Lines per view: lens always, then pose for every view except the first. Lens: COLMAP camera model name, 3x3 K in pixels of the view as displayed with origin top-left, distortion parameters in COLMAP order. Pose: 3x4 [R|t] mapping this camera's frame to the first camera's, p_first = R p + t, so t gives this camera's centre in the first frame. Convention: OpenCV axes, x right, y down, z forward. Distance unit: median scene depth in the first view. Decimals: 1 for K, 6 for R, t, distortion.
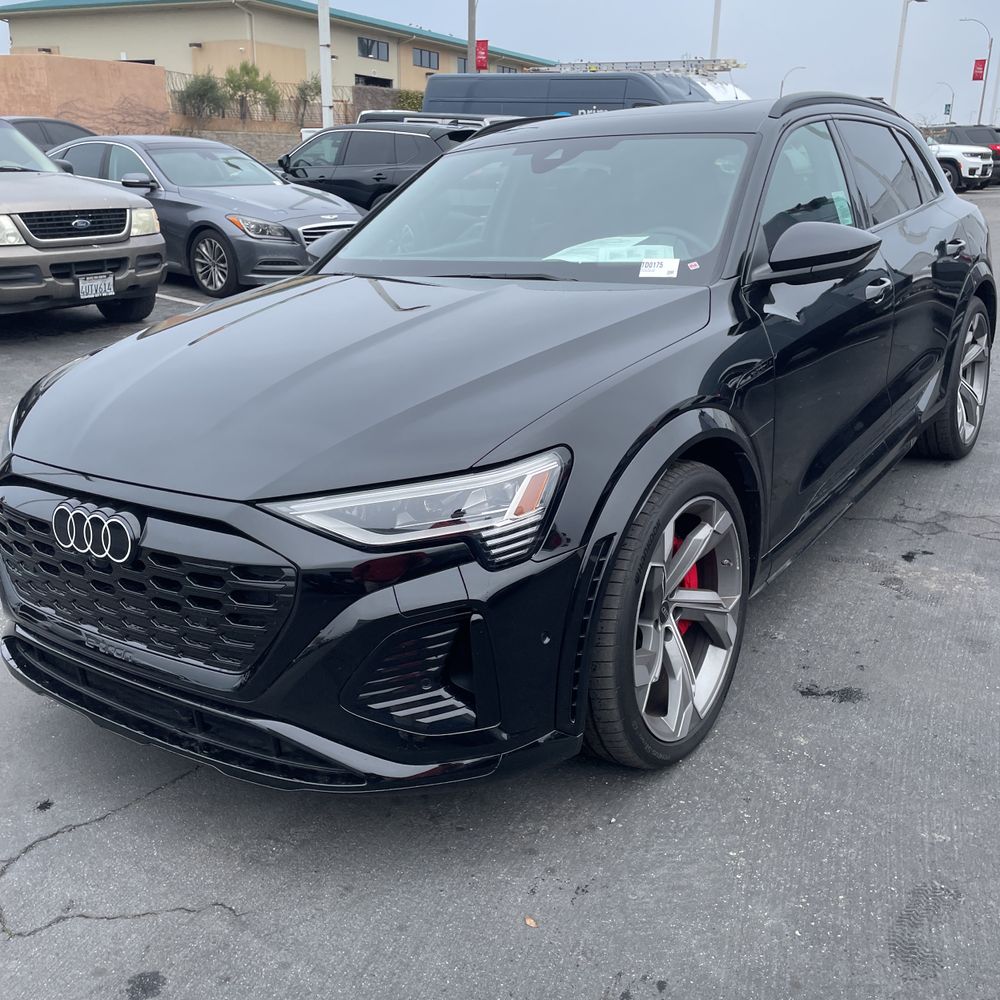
lens RADIAL K [[1020.3, 0, 509.3], [0, 1020.3, 497.9], [0, 0, 1]] dist [0.035608, 0.000000]
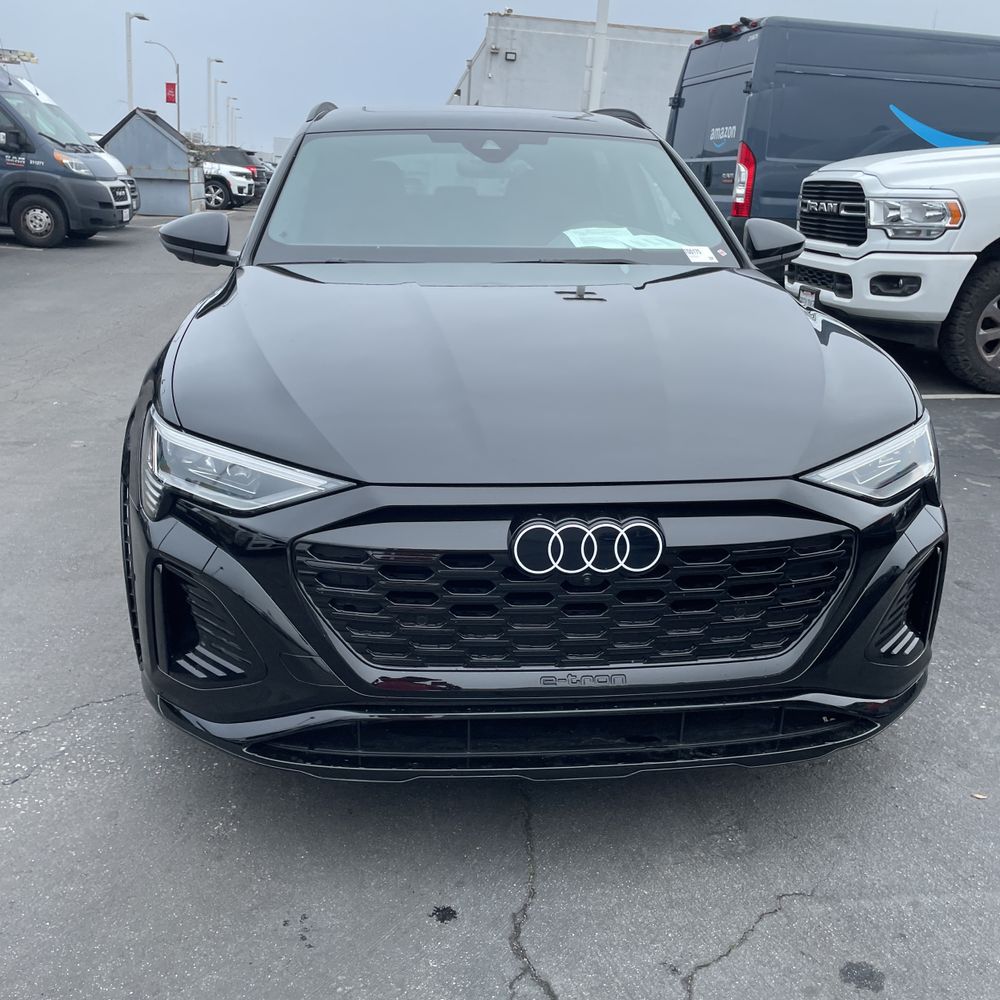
lens RADIAL K [[1020.3, 0, 493.9], [0, 1020.3, 496.8], [0, 0, 1]] dist [0.035608, 0.000000]
pose [[0.751699, -0.144410, 0.643502, -0.707175], [0.153578, 0.987237, 0.042147, -0.039682], [-0.641376, 0.067146, 0.764283, 0.272745]]
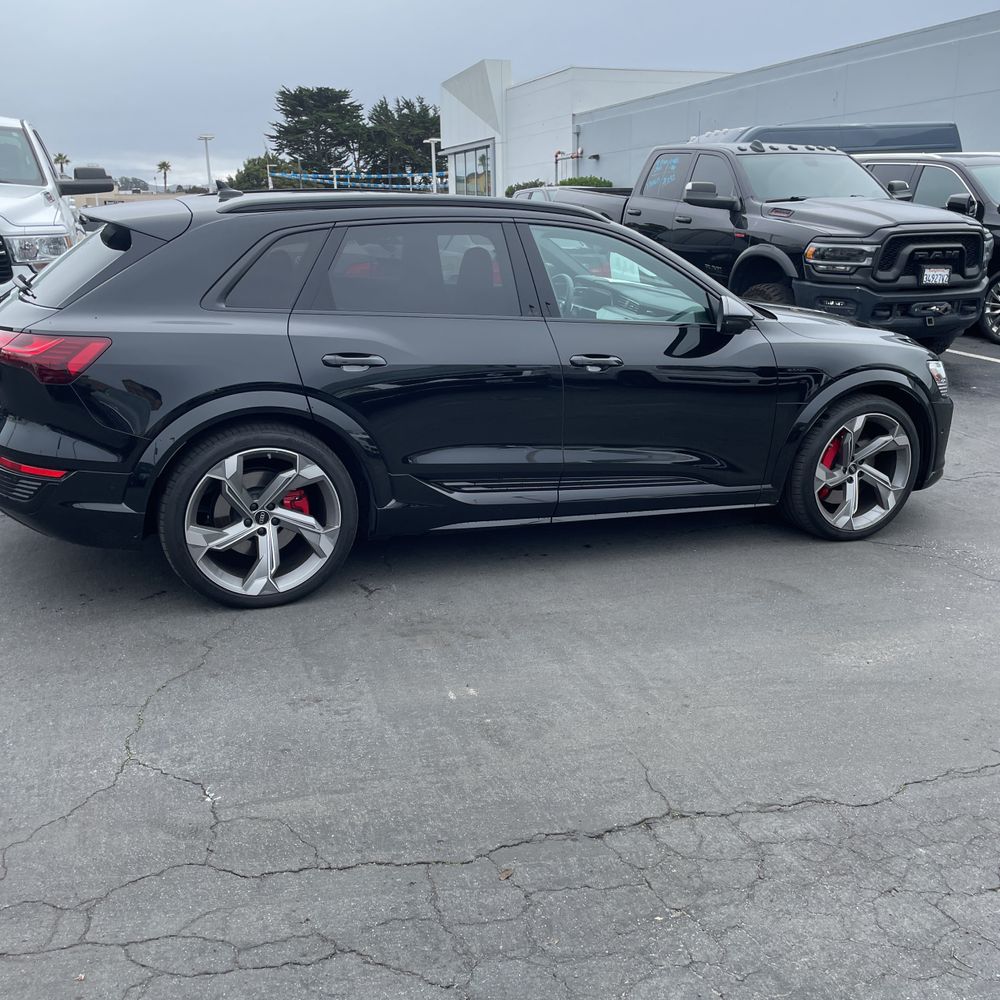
lens RADIAL K [[1020.3, 0, 504.8], [0, 1020.3, 495.7], [0, 0, 1]] dist [0.035608, 0.000000]
pose [[0.846033, 0.213835, -0.488368, 0.993392], [-0.217886, 0.974727, 0.049331, -0.066510], [0.486574, 0.064673, 0.871242, -0.173044]]
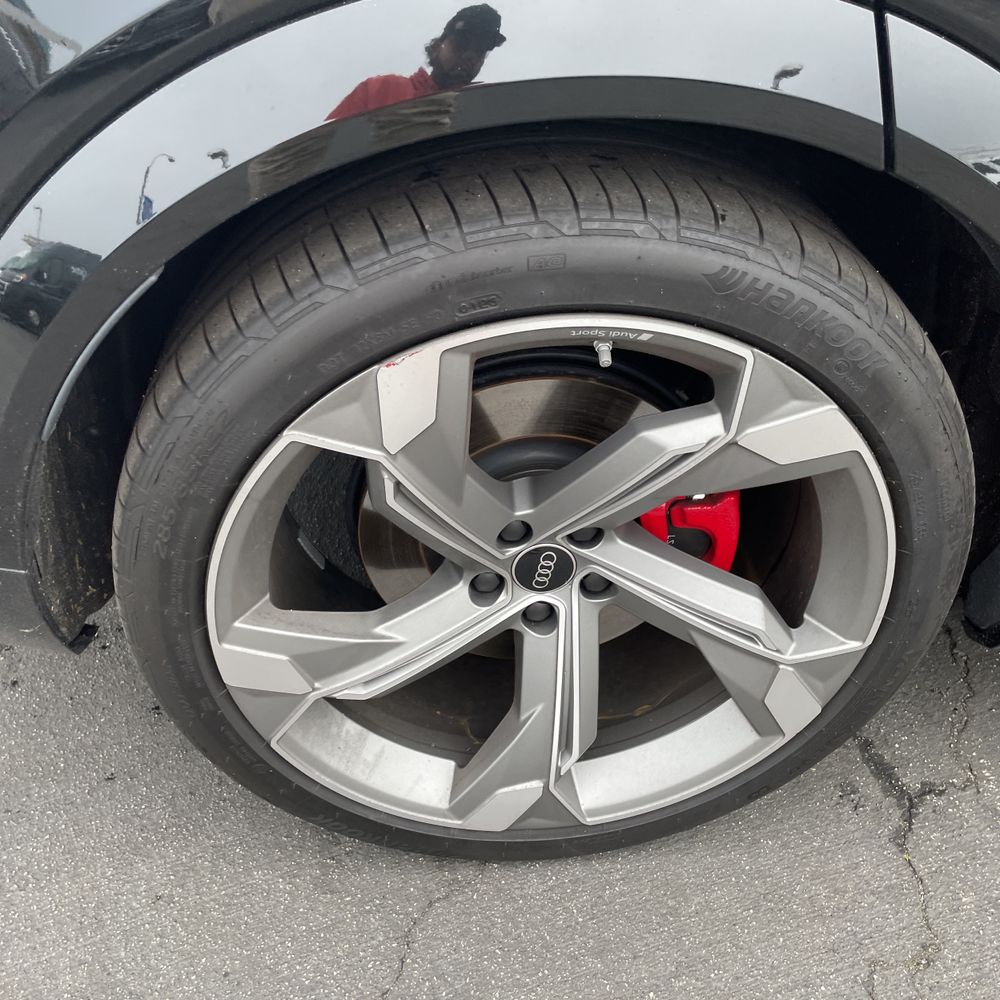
lens RADIAL K [[1020.3, 0, 486.0], [0, 1020.3, 504.5], [0, 0, 1]] dist [0.035608, 0.000000]
pose [[0.634675, 0.511390, -0.579368, 0.274862], [-0.255994, 0.846521, 0.466765, -0.064069], [0.729146, -0.147929, 0.668179, 0.580291]]
